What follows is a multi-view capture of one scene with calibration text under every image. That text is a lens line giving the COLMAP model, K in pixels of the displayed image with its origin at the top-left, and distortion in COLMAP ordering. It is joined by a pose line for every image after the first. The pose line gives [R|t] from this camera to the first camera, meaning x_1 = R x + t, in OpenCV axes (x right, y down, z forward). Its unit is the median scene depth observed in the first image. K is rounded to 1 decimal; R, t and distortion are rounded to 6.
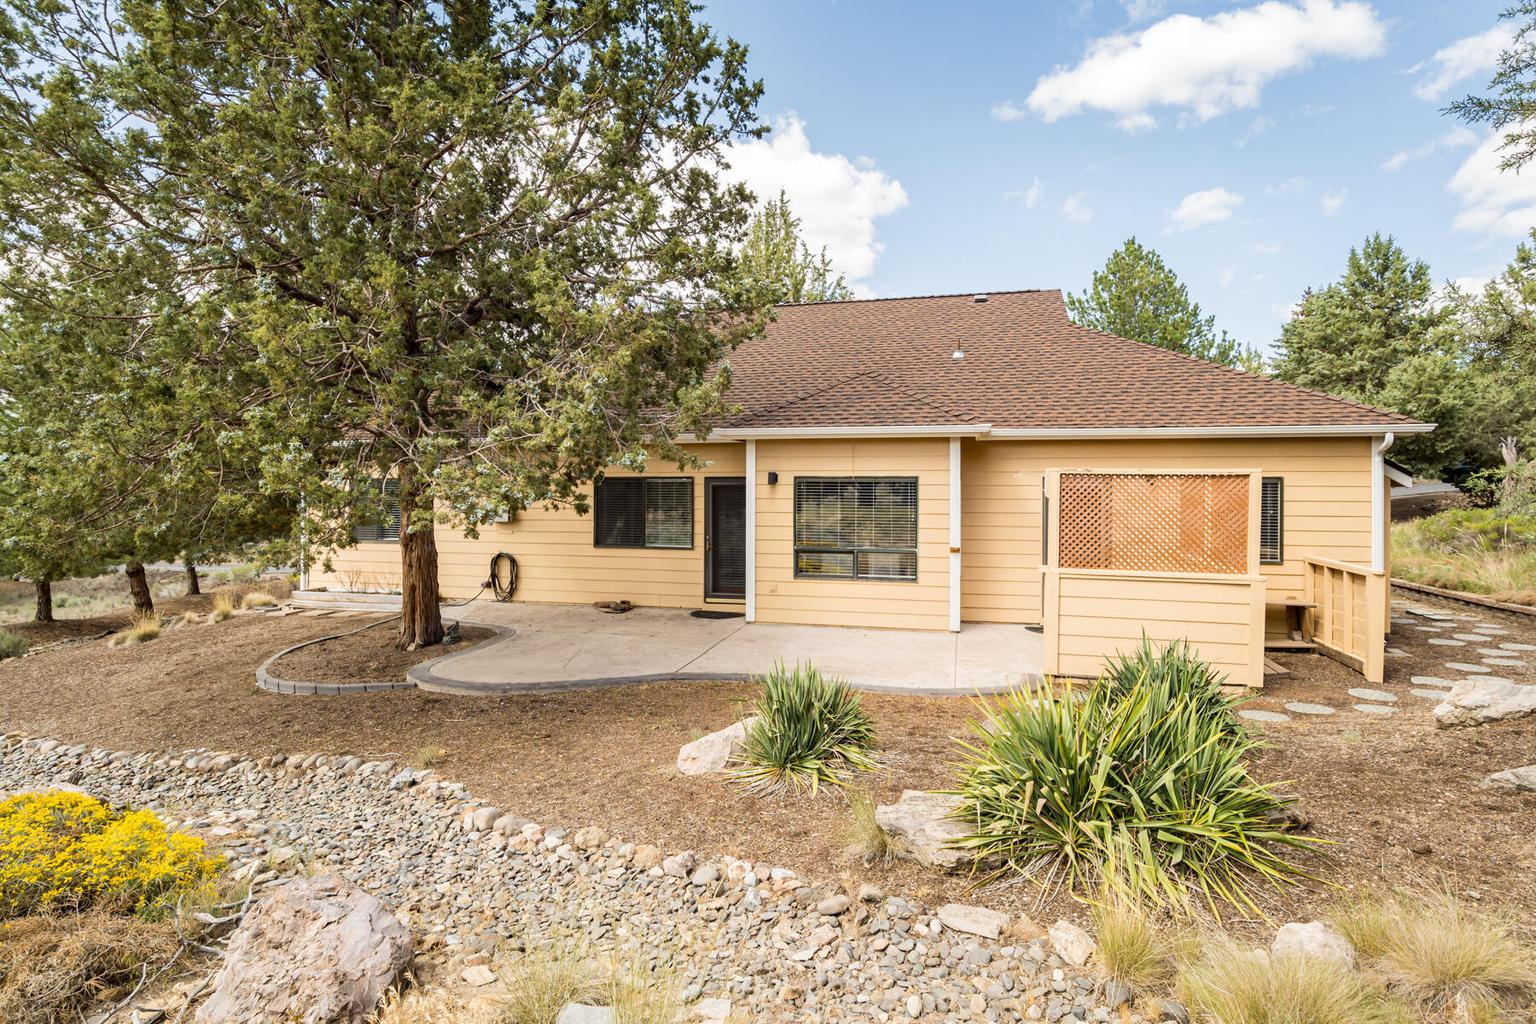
lens RADIAL K [[764.8, 0, 768.0], [0, 764.8, 512.0], [0, 0, 1]] dist [-0.003124, 0.000990]
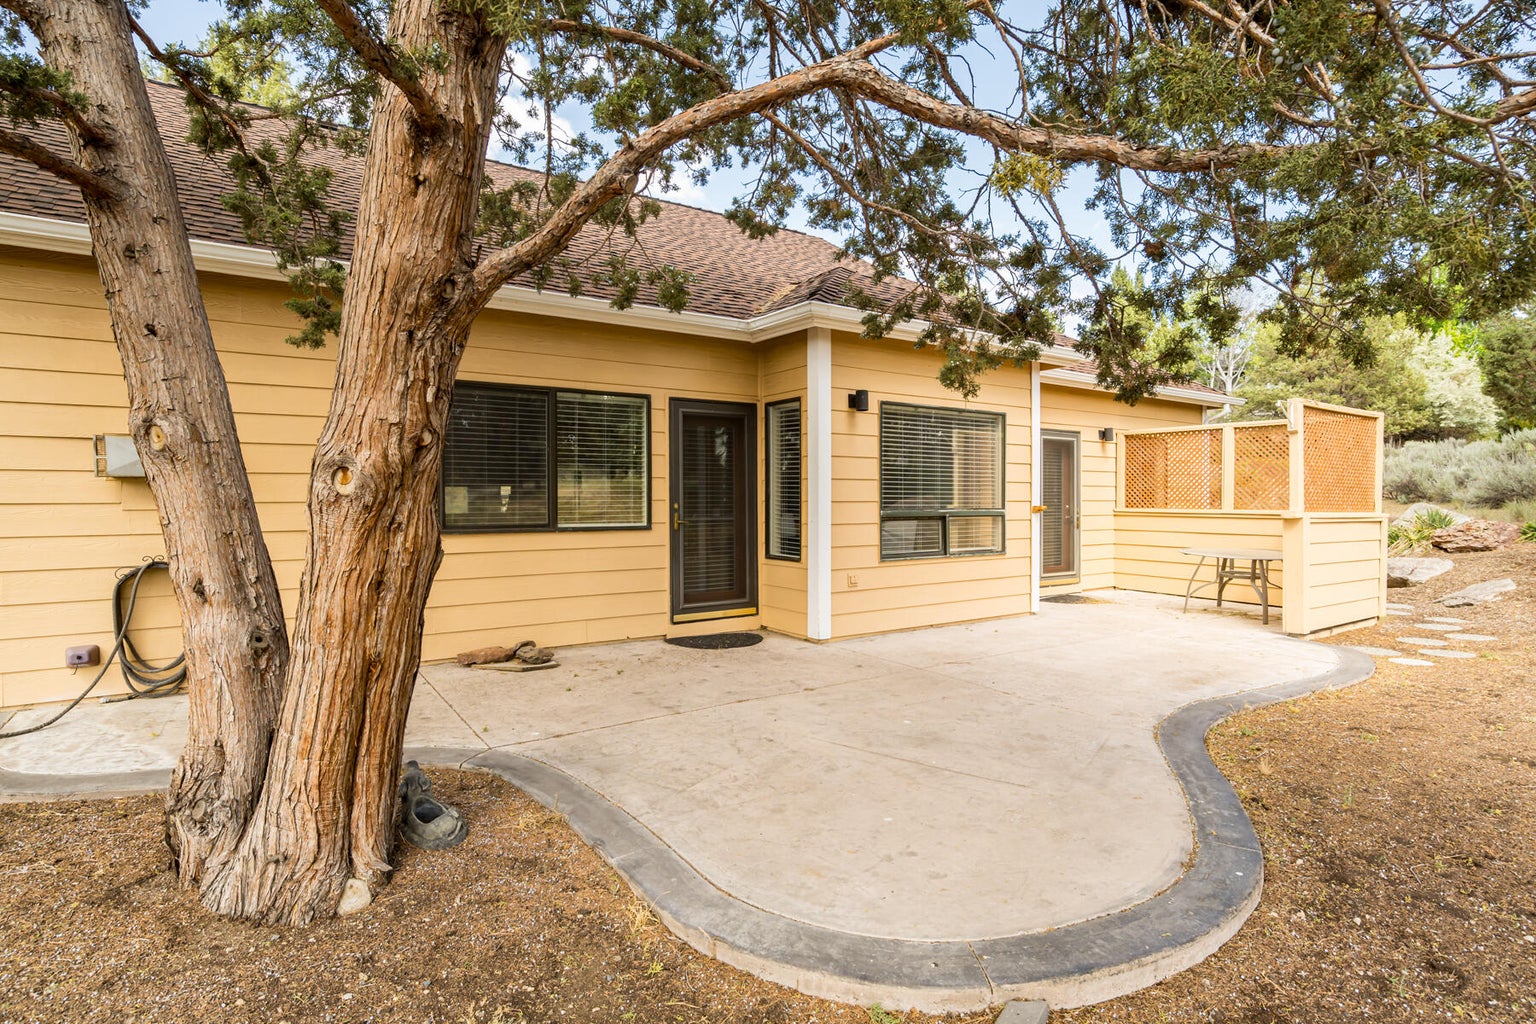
lens RADIAL K [[764.8, 0, 768.0], [0, 764.8, 512.0], [0, 0, 1]] dist [-0.003124, 0.000990]
pose [[0.694684, -0.020800, 0.719014, -0.479019], [0.023903, 0.999697, 0.005825, 0.039595], [-0.718918, 0.013140, 0.694971, 0.624499]]
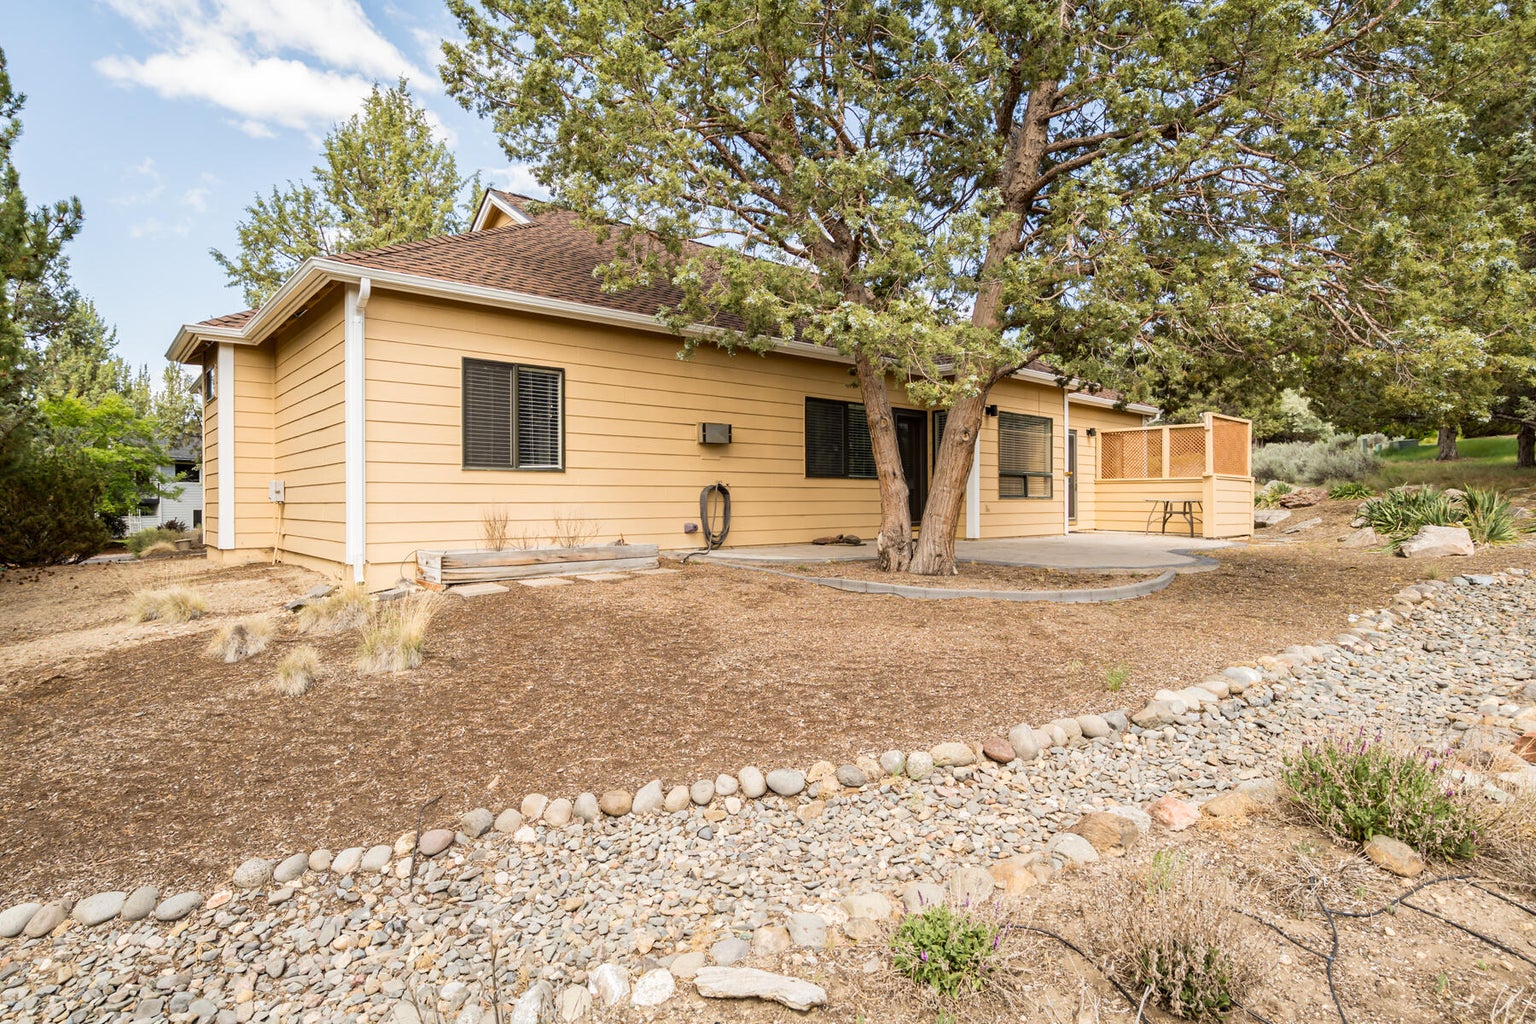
lens RADIAL K [[792.8, 0, 768.0], [0, 792.8, 512.0], [0, 0, 1]] dist [0.002744, 0.000596]
pose [[0.594010, -0.018277, 0.804250, -1.120327], [0.026536, 0.999643, 0.003118, 0.092664], [-0.804020, 0.019490, 0.594283, 0.569627]]
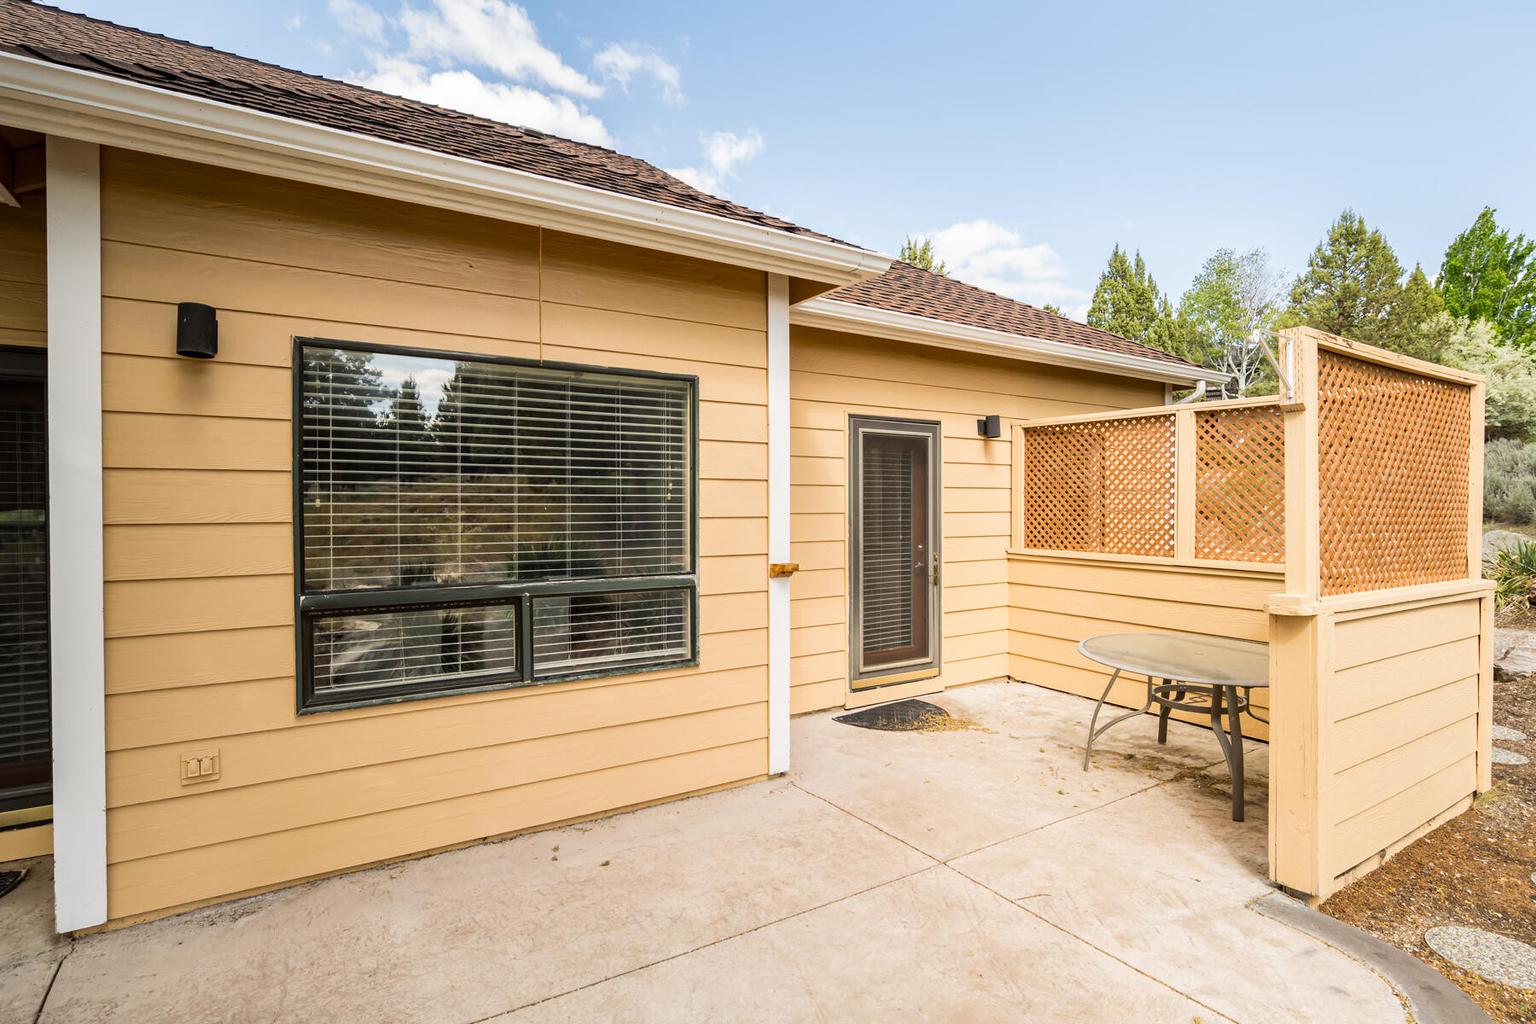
lens RADIAL K [[756.7, 0, 757.3], [0, 756.7, 509.1], [0, 0, 1]] dist [-0.018887, 0.000126]
pose [[0.722260, -0.014428, 0.691471, -0.030821], [0.025318, 0.999664, -0.005587, 0.019729], [-0.691158, 0.021542, 0.722383, 0.692450]]
